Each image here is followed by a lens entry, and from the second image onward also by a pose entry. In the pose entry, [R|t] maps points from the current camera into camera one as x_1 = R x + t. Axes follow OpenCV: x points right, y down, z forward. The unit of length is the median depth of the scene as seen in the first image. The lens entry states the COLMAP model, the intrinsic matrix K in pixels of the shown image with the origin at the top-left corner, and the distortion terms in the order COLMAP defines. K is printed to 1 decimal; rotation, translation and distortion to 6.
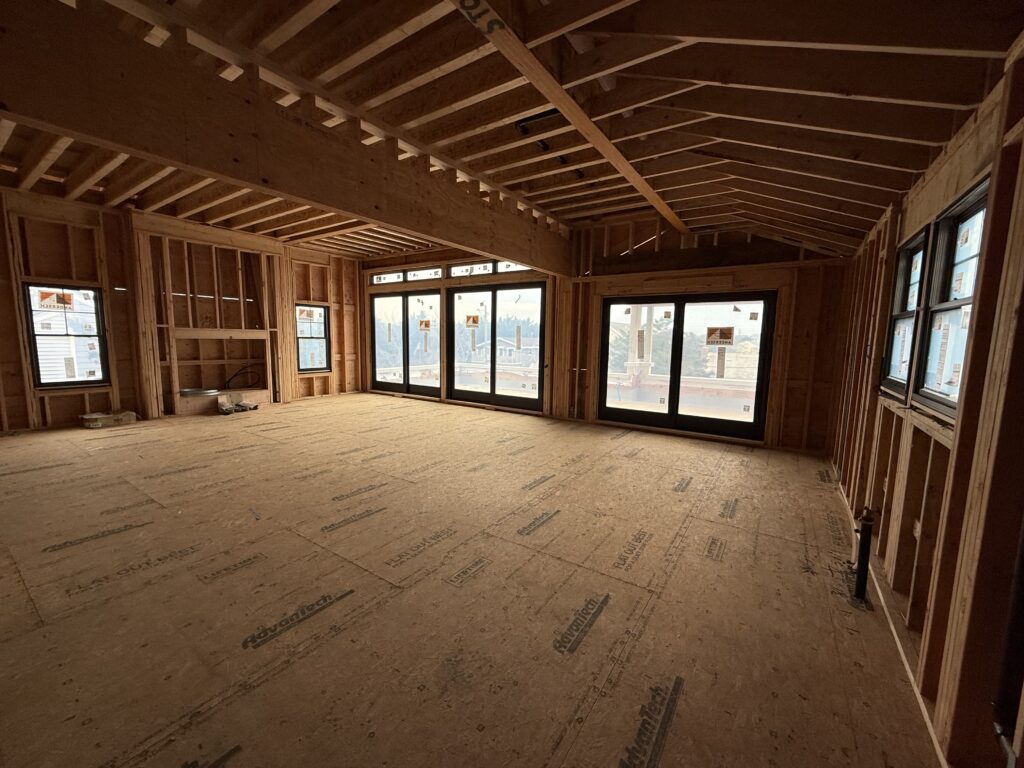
lens RADIAL K [[407.9, 0, 509.4], [0, 407.9, 384.8], [0, 0, 1]] dist [0.001996, 0.000314]
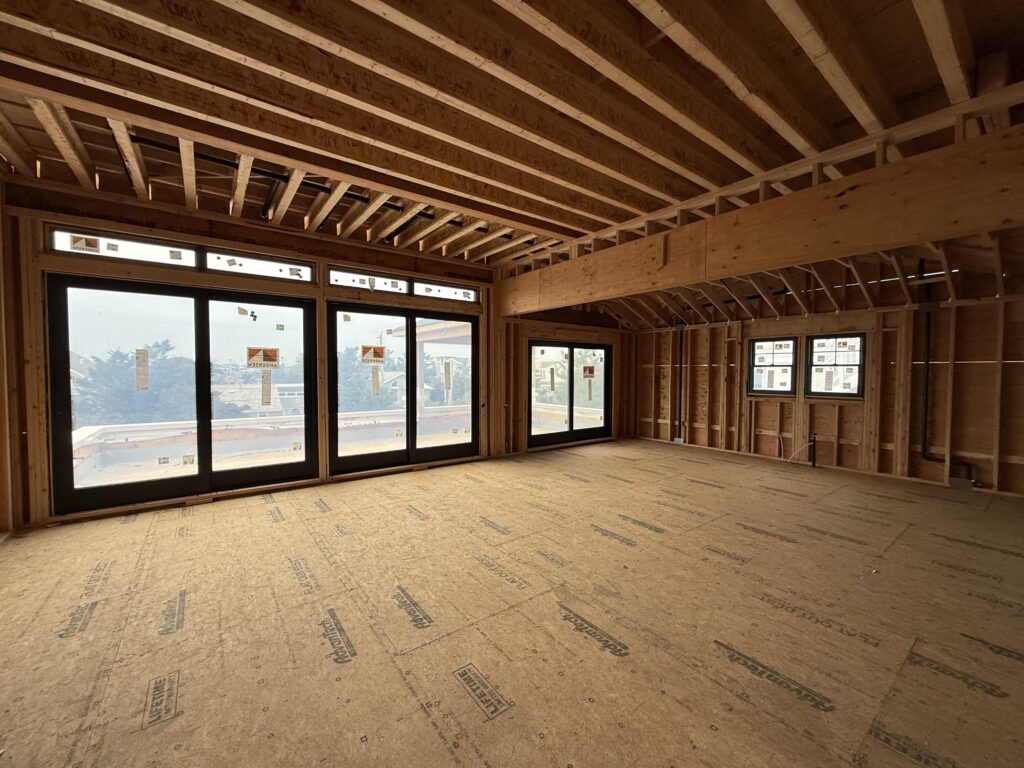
lens RADIAL K [[407.9, 0, 510.4], [0, 407.9, 380.6], [0, 0, 1]] dist [0.001996, 0.000314]
pose [[0.319851, -0.040528, 0.946601, -0.708930], [0.108851, 0.994041, 0.005779, -0.091566], [-0.941194, 0.101190, 0.322357, 0.571943]]
